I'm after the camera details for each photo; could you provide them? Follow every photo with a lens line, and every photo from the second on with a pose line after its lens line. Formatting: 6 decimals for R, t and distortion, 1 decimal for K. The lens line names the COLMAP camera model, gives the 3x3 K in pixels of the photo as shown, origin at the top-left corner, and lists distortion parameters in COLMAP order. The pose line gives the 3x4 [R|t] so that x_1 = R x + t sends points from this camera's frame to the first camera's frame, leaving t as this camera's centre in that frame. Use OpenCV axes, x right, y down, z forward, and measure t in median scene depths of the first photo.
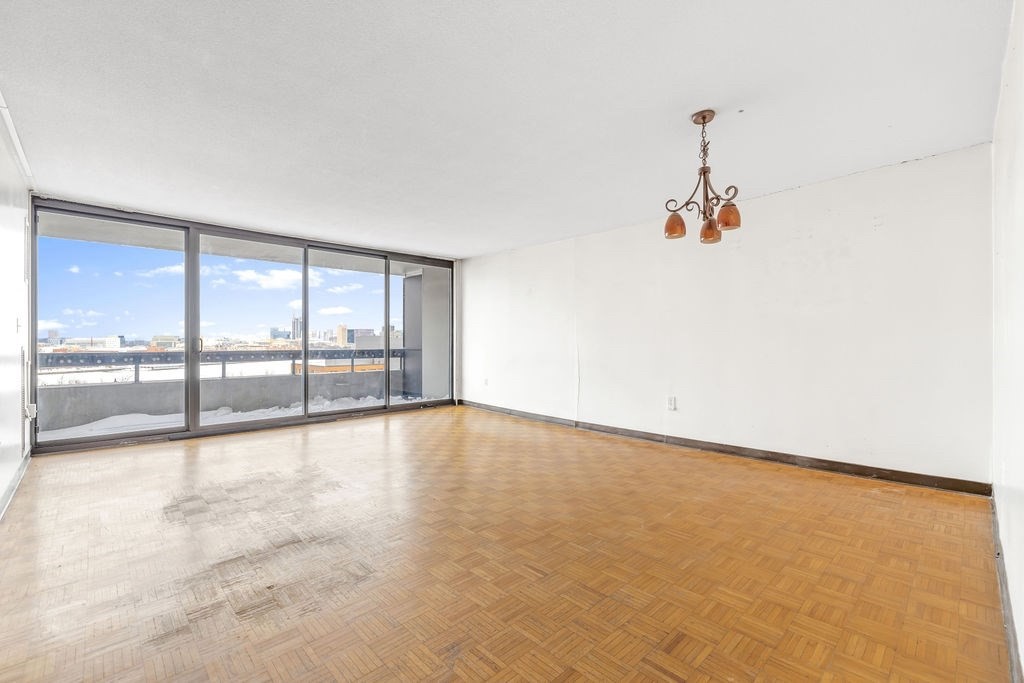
lens RADIAL K [[435.5, 0, 514.5], [0, 435.5, 343.6], [0, 0, 1]] dist [-0.002600, -0.000255]
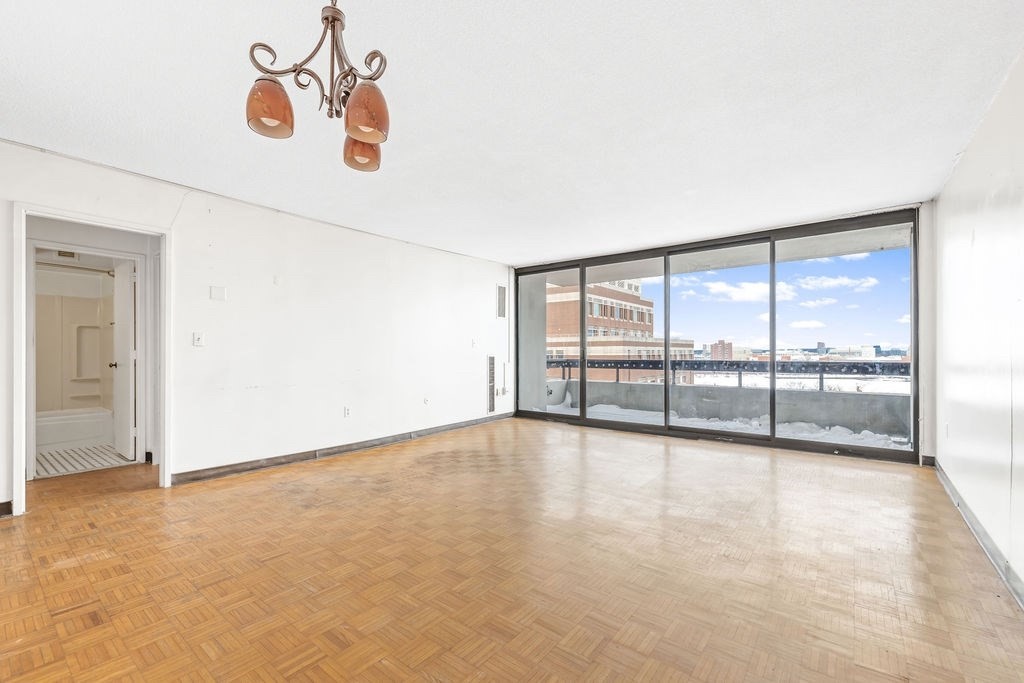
lens RADIAL K [[440.4, 0, 513.2], [0, 440.4, 346.0], [0, 0, 1]] dist [0.000276, 0.000351]
pose [[0.134867, -0.015595, -0.990741, 0.457059], [-0.001557, 0.999872, -0.015951, -0.000236], [0.990862, 0.003694, 0.134826, 0.528847]]
